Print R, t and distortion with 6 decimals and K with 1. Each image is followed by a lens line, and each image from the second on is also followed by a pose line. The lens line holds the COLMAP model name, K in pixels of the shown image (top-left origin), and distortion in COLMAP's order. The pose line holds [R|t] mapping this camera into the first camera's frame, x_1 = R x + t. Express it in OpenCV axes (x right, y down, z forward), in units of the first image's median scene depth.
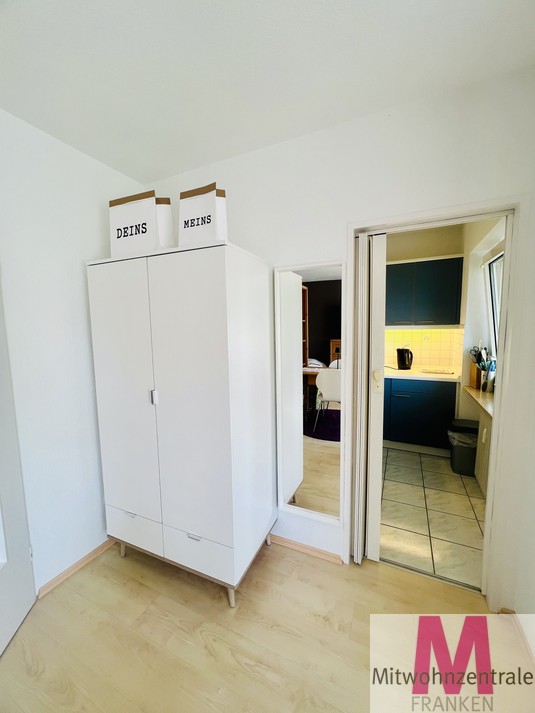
lens RADIAL K [[285.2, 0, 265.8], [0, 285.2, 354.4], [0, 0, 1]] dist [0.000511, -0.000516]
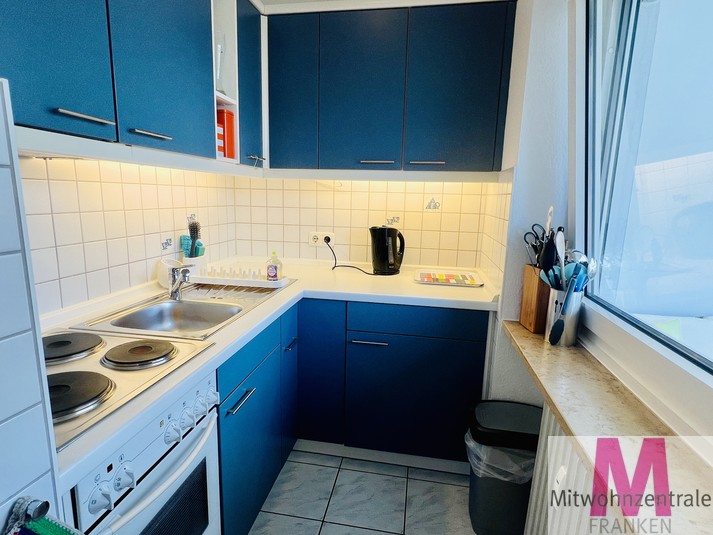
lens RADIAL K [[399.1, 0, 355.8], [0, 399.1, 270.6], [0, 0, 1]] dist [-0.007259, 0.003160]
pose [[0.960117, -0.012441, 0.279320, 0.336116], [-0.012250, 0.996178, 0.086478, -0.008097], [-0.279329, -0.086451, 0.956296, 0.528371]]
